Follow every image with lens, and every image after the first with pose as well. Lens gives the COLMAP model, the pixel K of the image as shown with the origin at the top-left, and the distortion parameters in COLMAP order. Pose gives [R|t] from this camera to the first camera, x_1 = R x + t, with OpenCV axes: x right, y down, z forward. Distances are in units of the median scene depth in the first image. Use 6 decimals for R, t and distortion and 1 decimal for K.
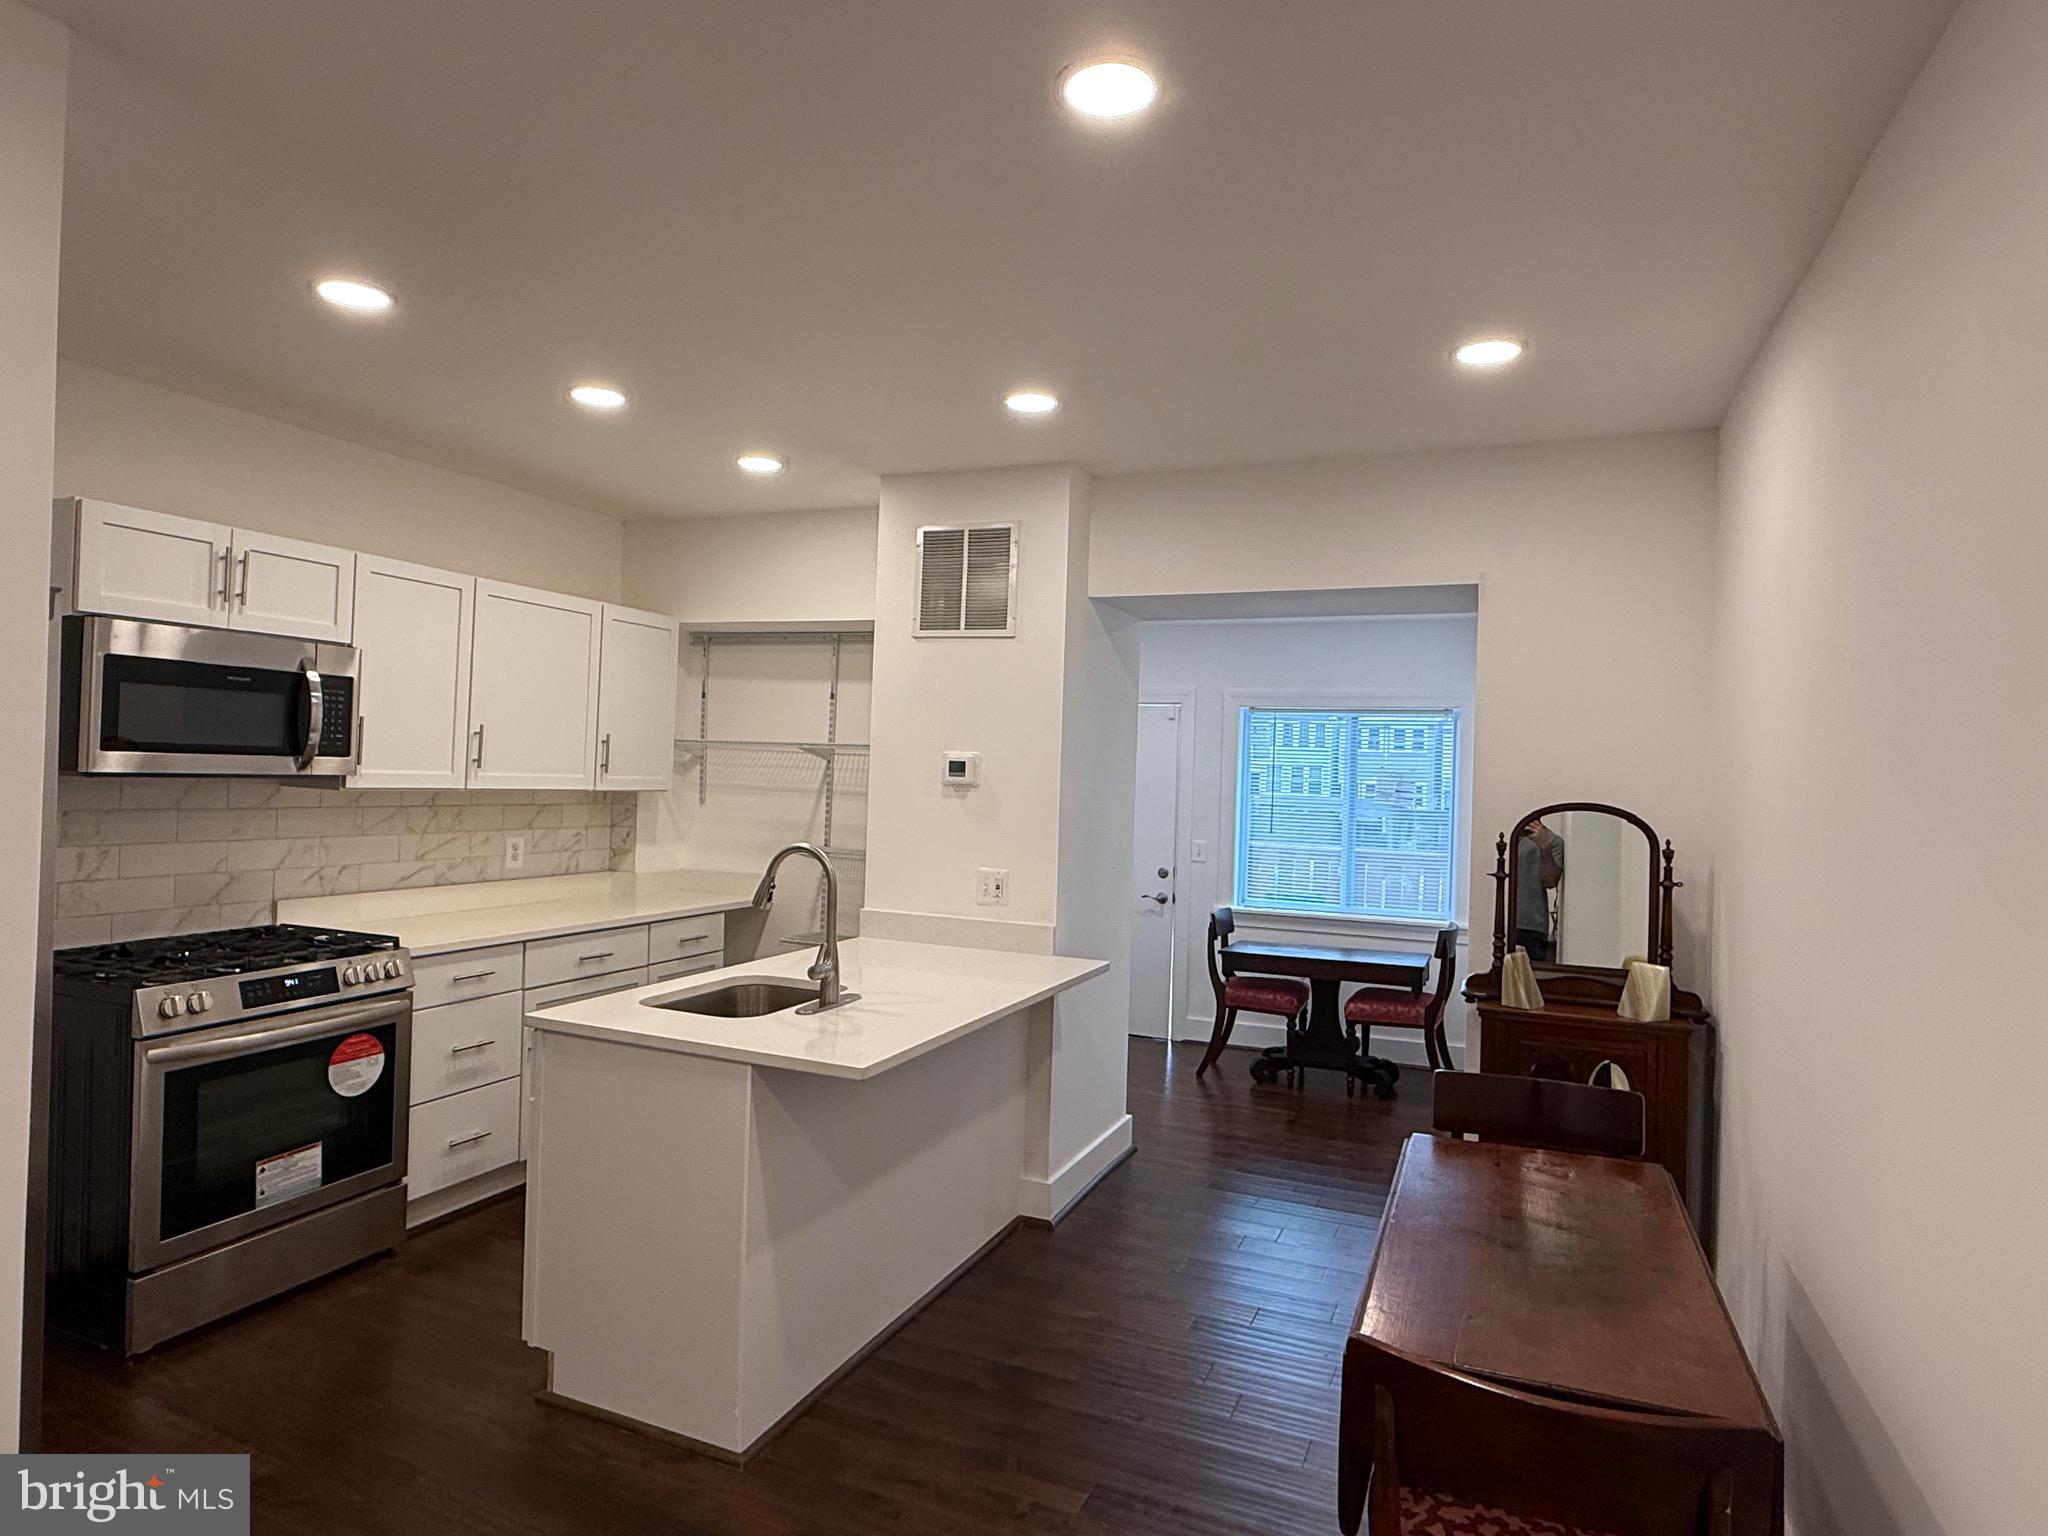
lens RADIAL K [[1129.7, 0, 1036.7], [0, 1129.7, 770.0], [0, 0, 1]] dist [-0.006501, -0.002825]
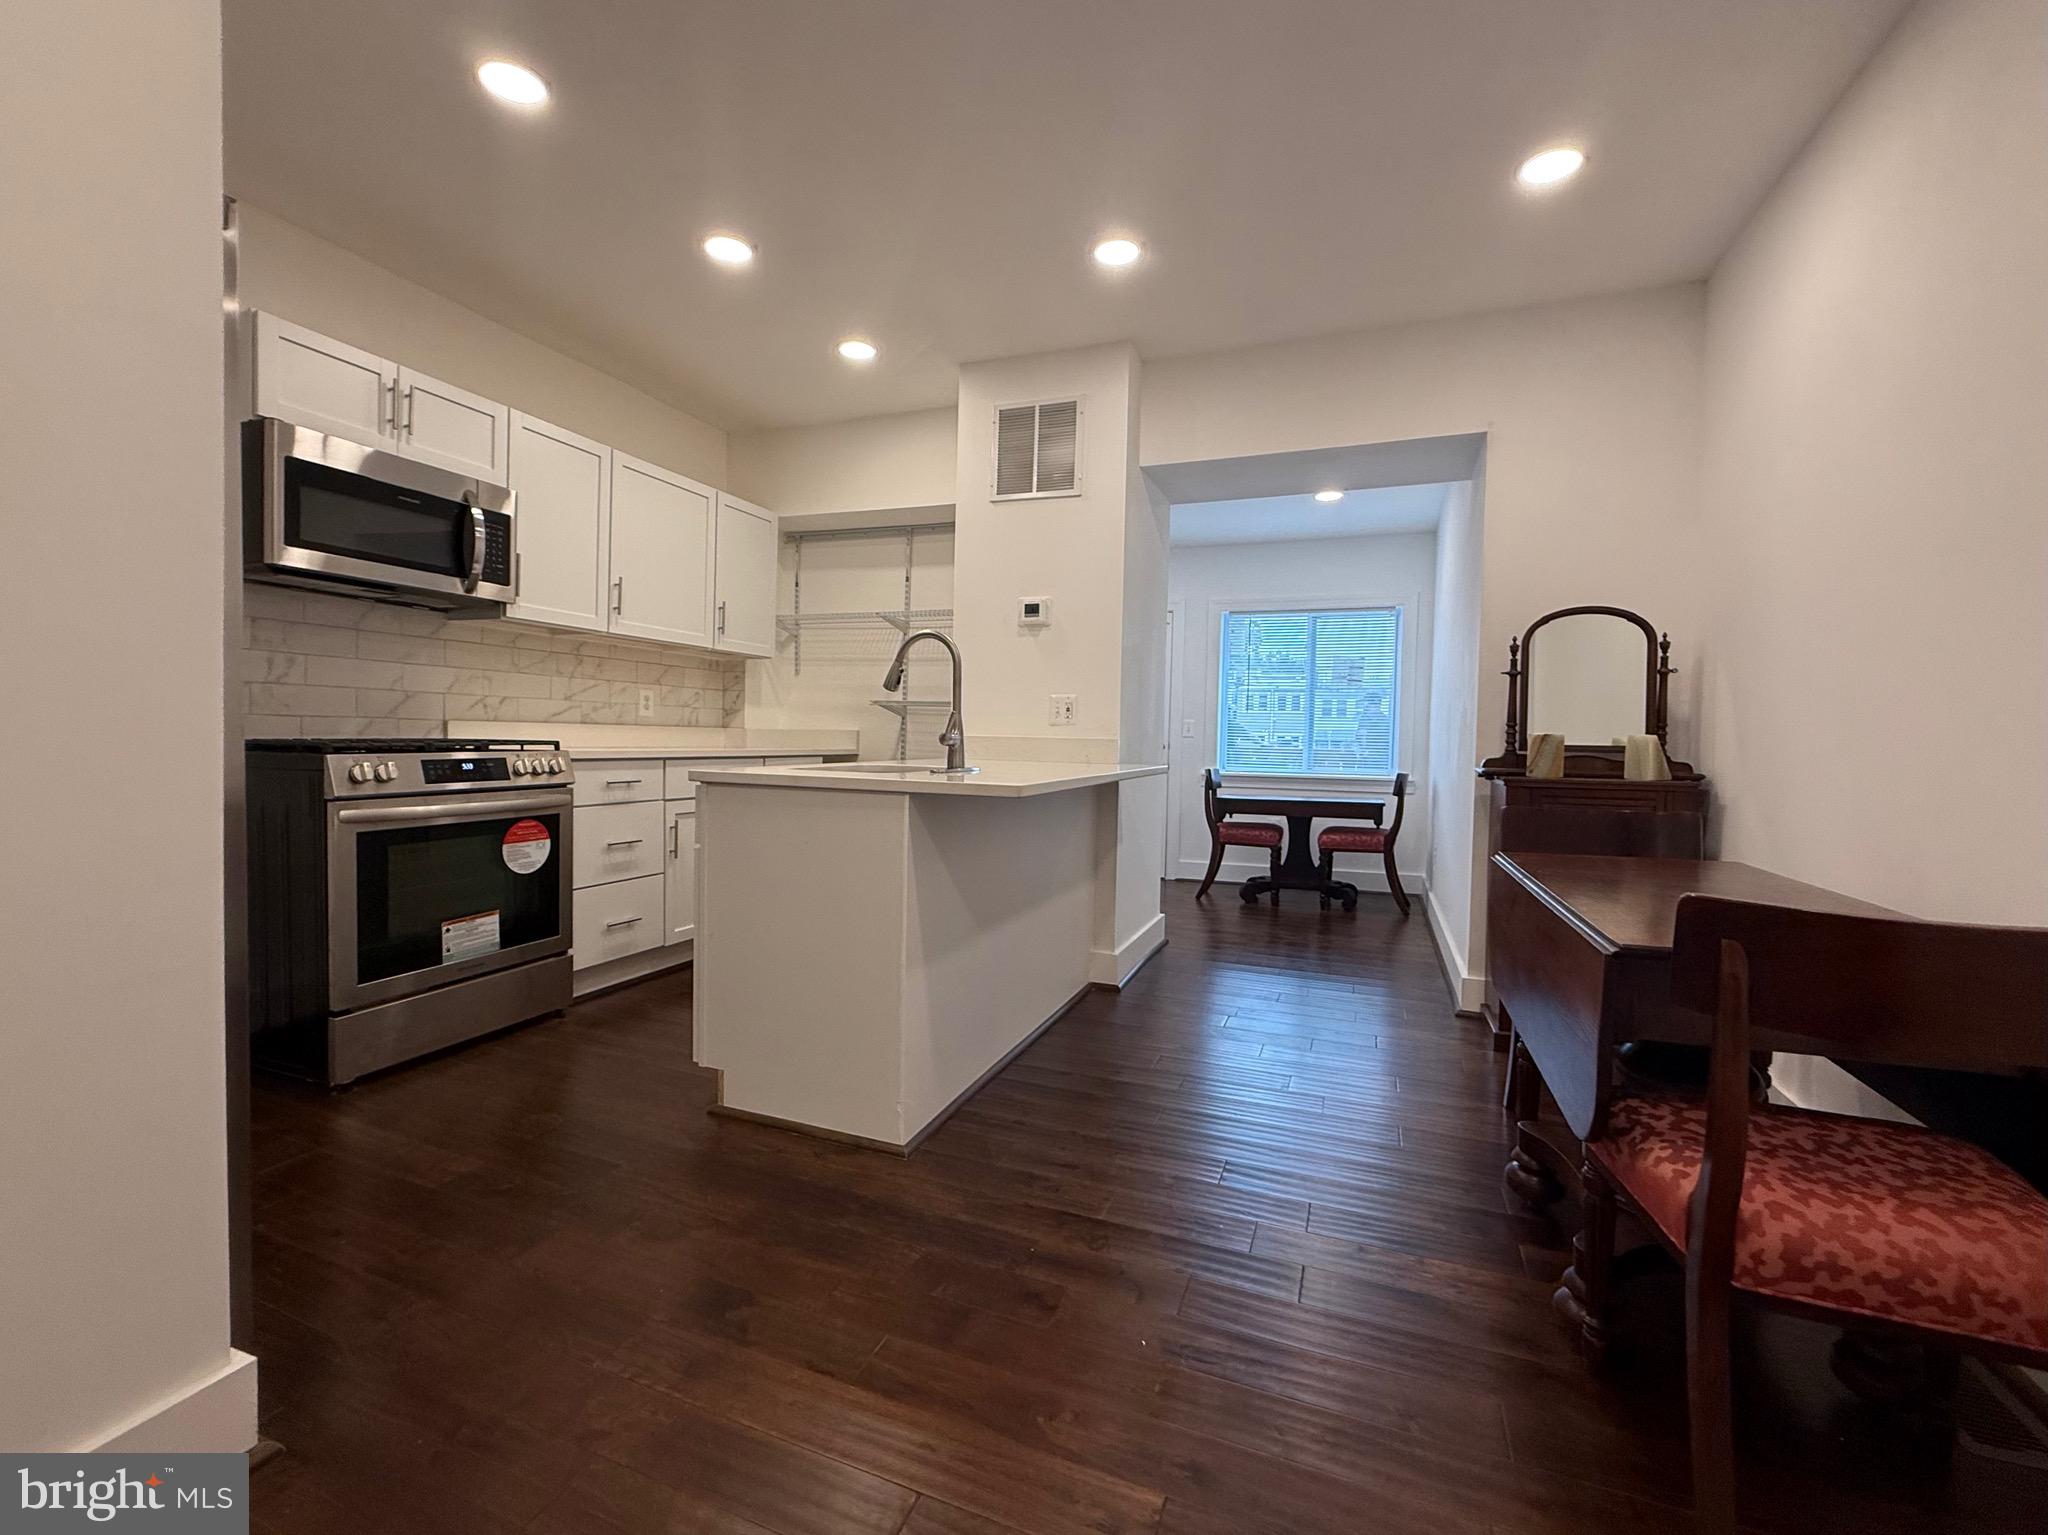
lens RADIAL K [[848.2, 0, 1034.0], [0, 848.2, 764.0], [0, 0, 1]] dist [-0.007140, -0.000678]
pose [[0.999454, -0.011194, 0.031102, -0.106919], [0.009982, 0.999196, 0.038832, 0.136811], [-0.031511, -0.038500, 0.998762, 0.121317]]
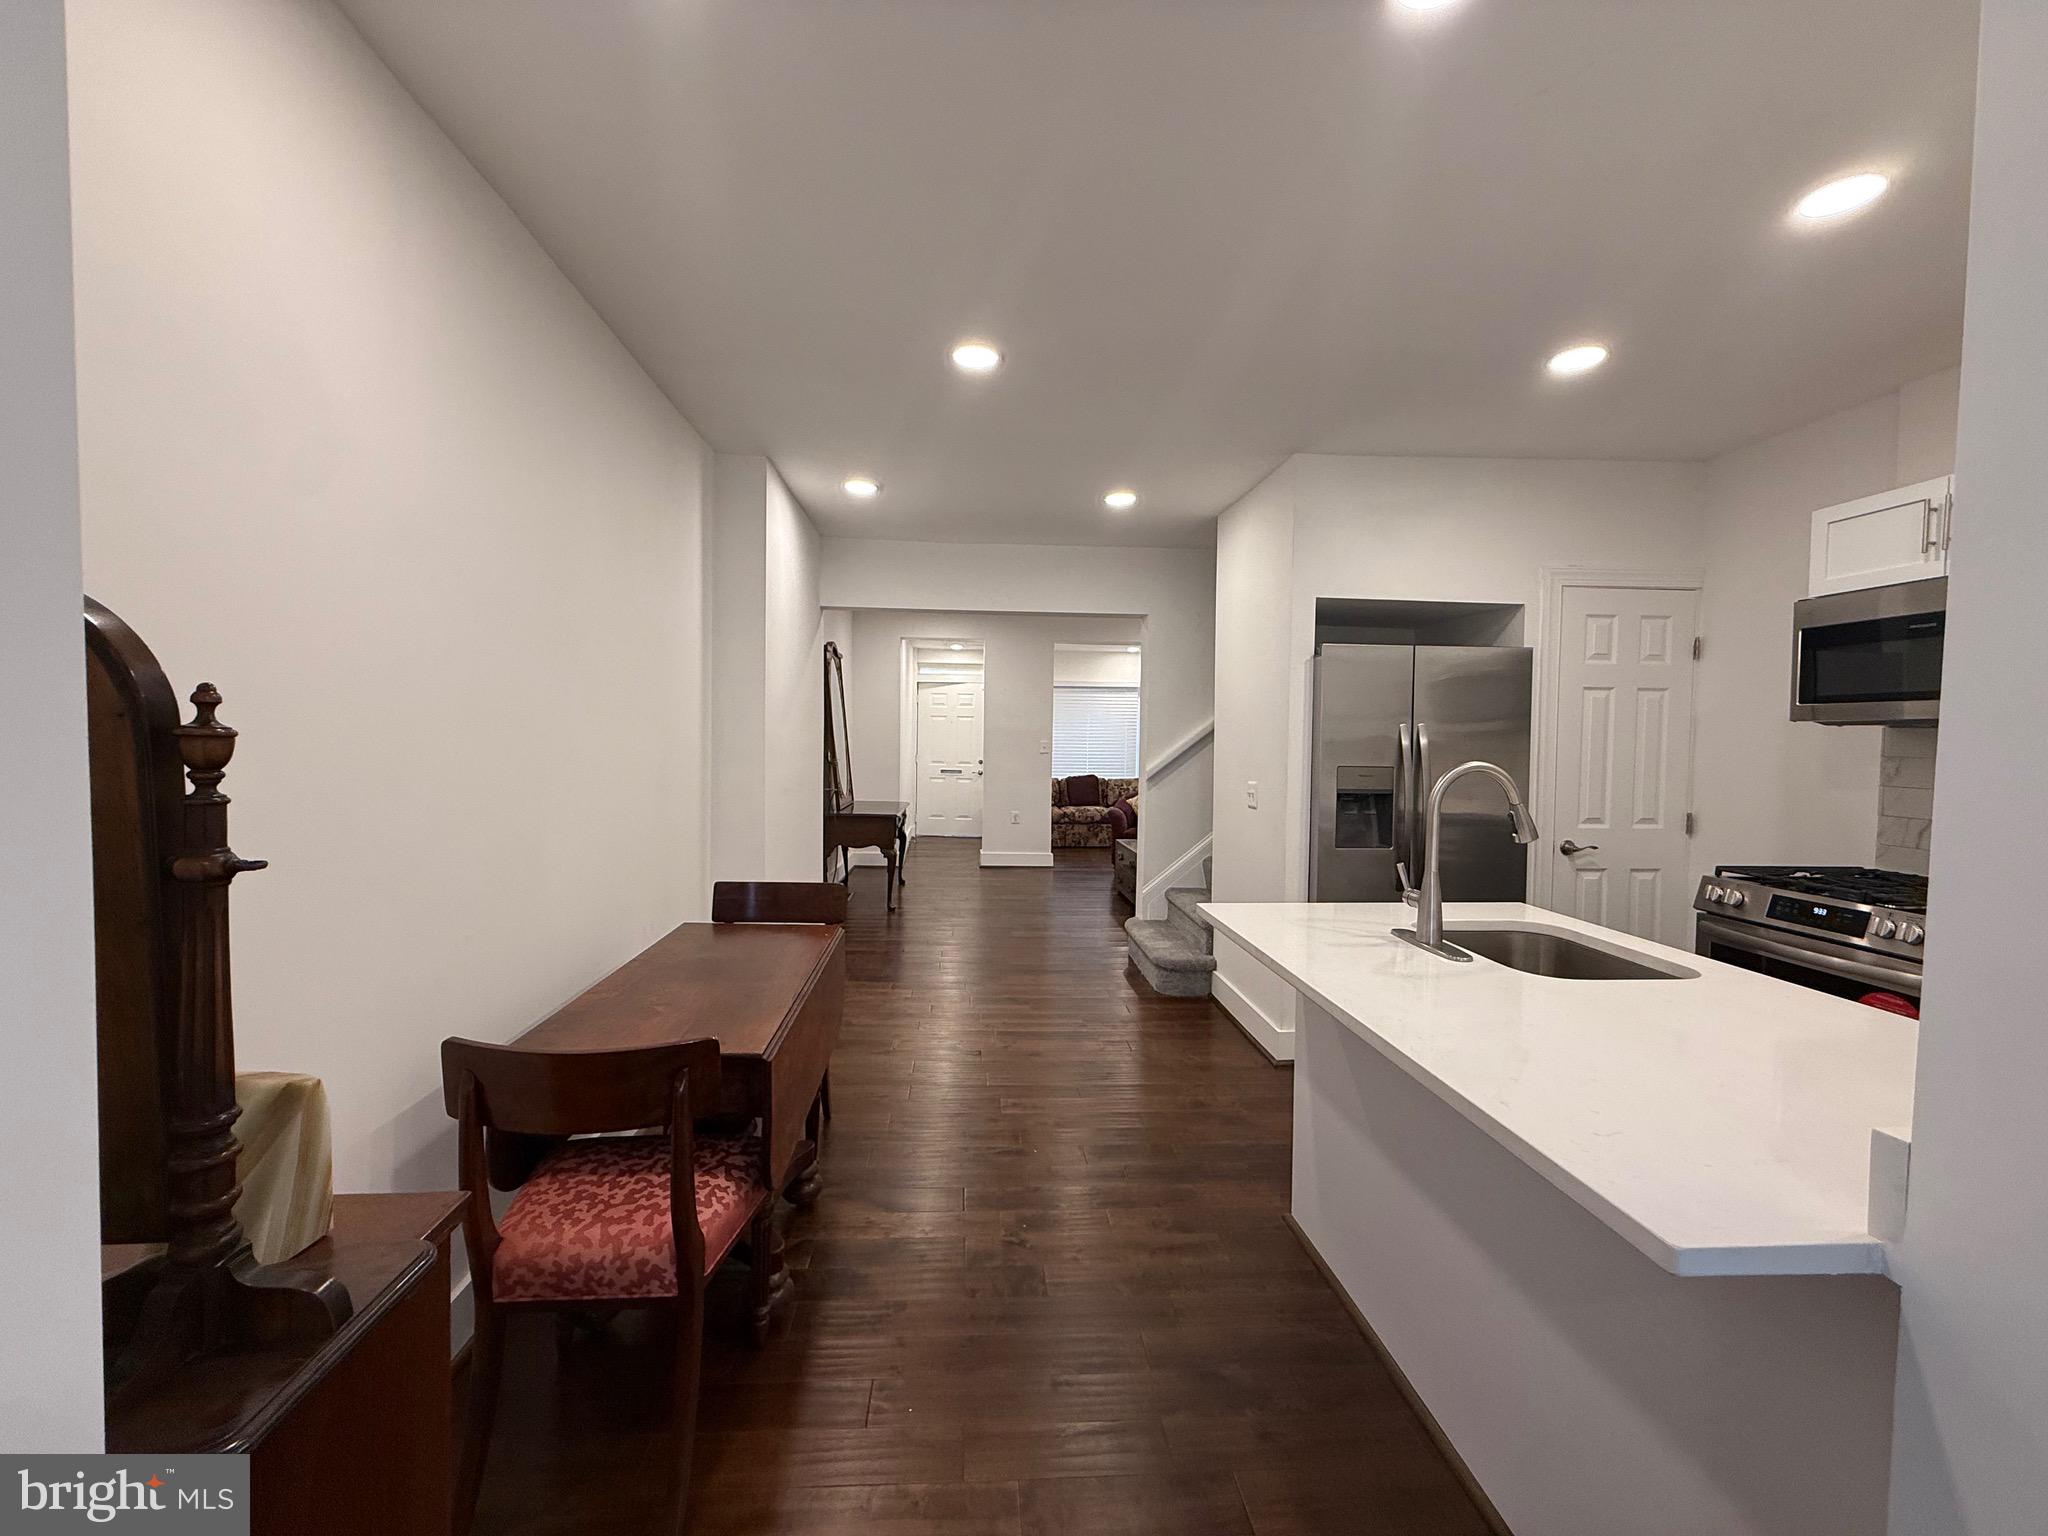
lens RADIAL K [[816.8, 0, 1020.1], [0, 816.8, 764.6], [0, 0, 1]] dist [0.000301, 0.001368]
pose [[-0.888831, -0.026488, -0.457470, 0.316890], [-0.040278, 0.998980, 0.020416, 0.055515], [0.456462, 0.036572, -0.888991, 1.149246]]
